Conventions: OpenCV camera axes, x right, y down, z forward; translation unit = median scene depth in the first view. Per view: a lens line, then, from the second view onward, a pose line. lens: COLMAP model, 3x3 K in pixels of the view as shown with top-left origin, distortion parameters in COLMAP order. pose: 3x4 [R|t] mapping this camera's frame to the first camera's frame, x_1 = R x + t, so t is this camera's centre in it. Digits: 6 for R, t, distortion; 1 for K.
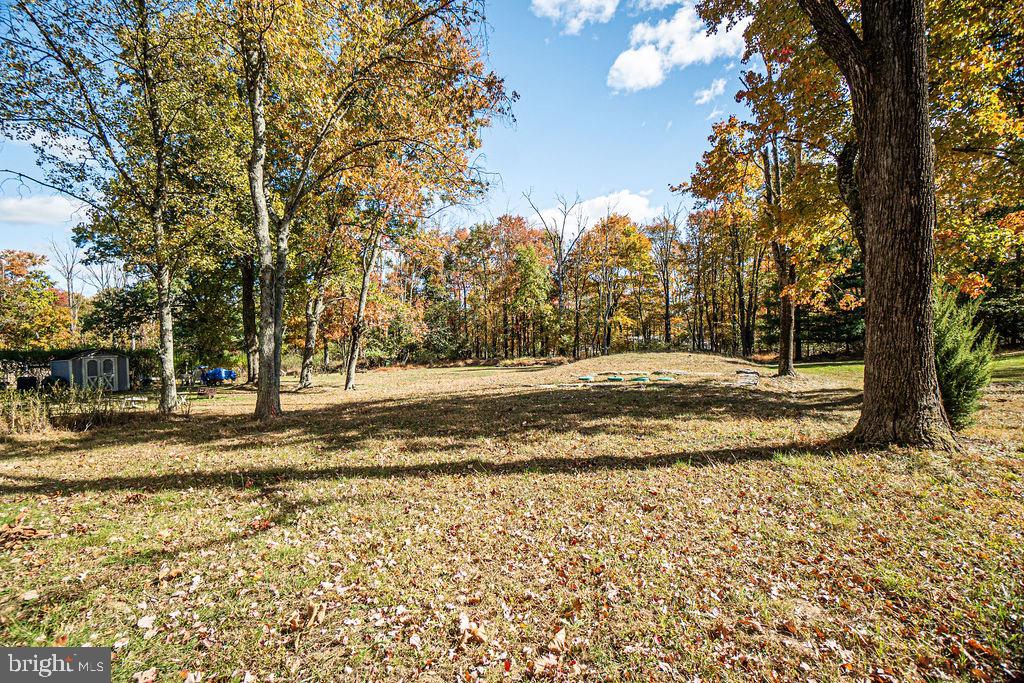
lens RADIAL K [[468.7, 0, 523.1], [0, 468.7, 328.5], [0, 0, 1]] dist [-0.068802, 0.026266]
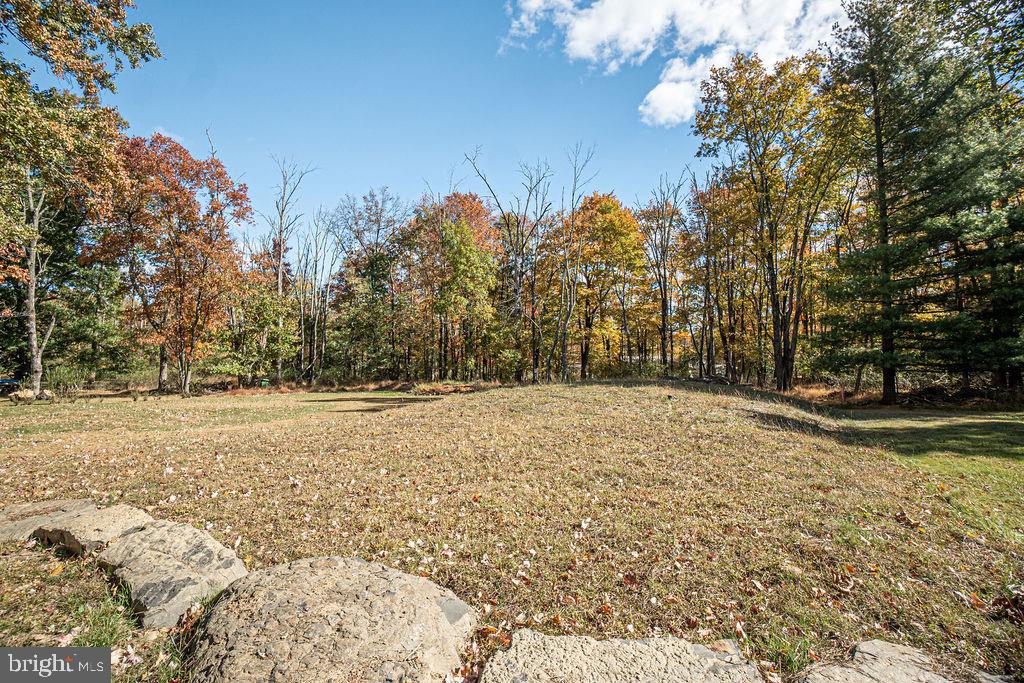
lens RADIAL K [[468.7, 0, 523.1], [0, 468.7, 328.5], [0, 0, 1]] dist [-0.068802, 0.026266]
pose [[0.999260, 0.021215, -0.032092, 0.125762], [-0.022523, 0.998907, -0.040962, 0.010170], [0.031188, 0.041655, 0.998645, 0.301380]]
